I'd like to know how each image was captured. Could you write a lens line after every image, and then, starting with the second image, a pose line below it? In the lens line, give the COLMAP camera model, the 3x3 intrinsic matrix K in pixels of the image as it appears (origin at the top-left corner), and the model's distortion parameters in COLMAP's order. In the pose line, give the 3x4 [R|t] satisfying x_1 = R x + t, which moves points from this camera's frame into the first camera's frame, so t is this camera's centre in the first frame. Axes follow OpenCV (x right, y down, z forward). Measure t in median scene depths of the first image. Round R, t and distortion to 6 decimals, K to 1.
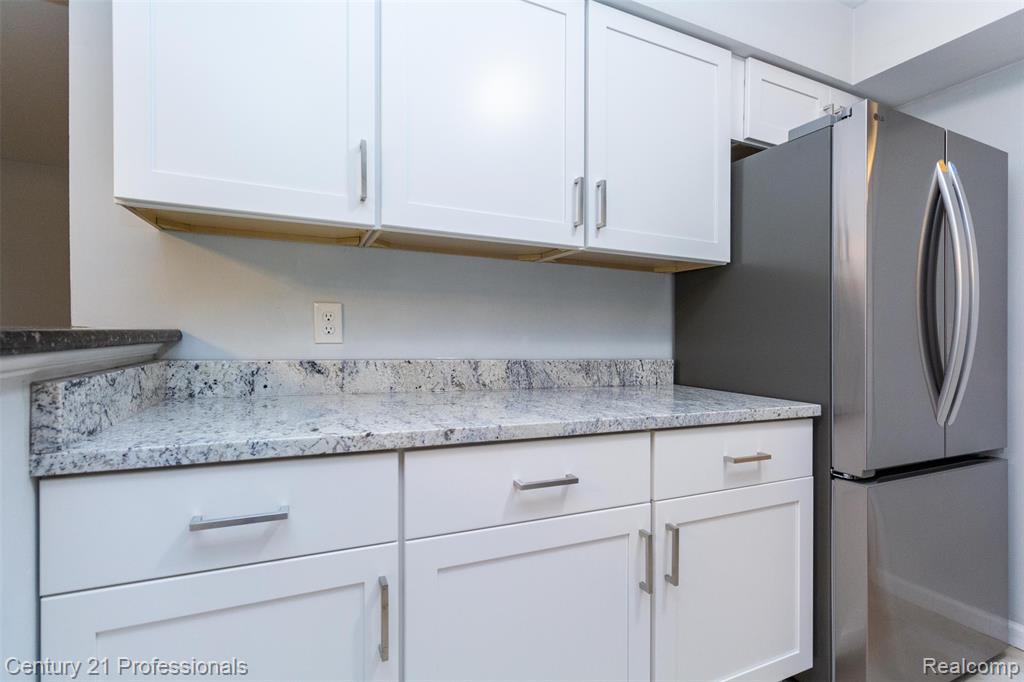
lens RADIAL K [[477.7, 0, 514.8], [0, 477.7, 339.1], [0, 0, 1]] dist [0.004900, 0.000674]
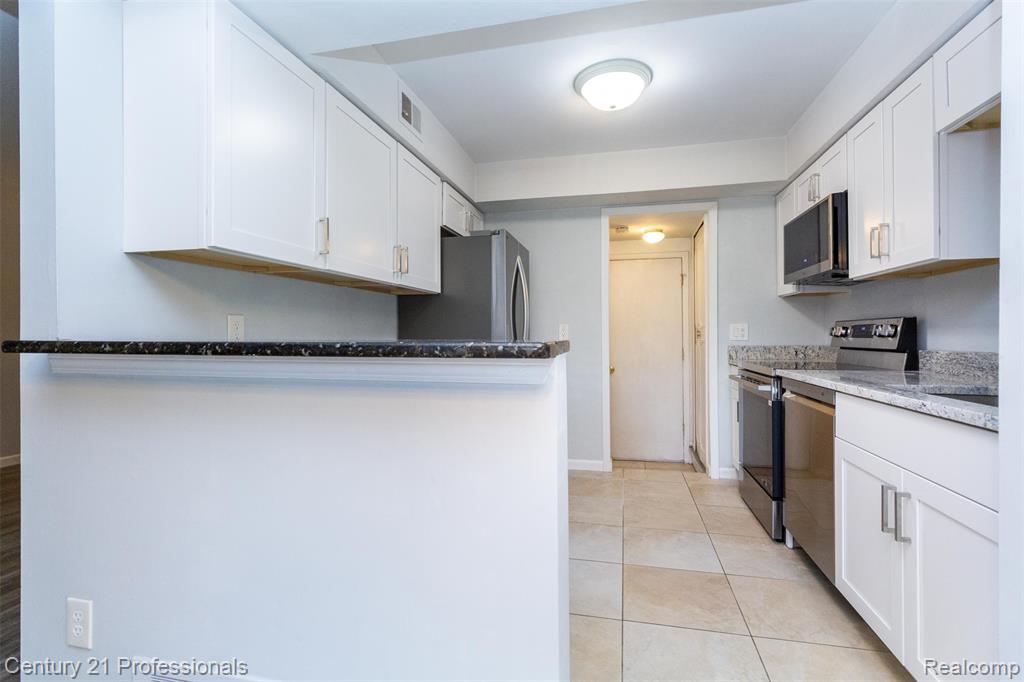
lens RADIAL K [[477.7, 0, 510.9], [0, 477.7, 335.0], [0, 0, 1]] dist [0.004900, 0.000674]
pose [[0.618730, -0.024534, 0.785221, -0.831834], [0.024660, 0.999626, 0.011802, -0.017432], [-0.785217, 0.012061, 0.619104, -0.335573]]
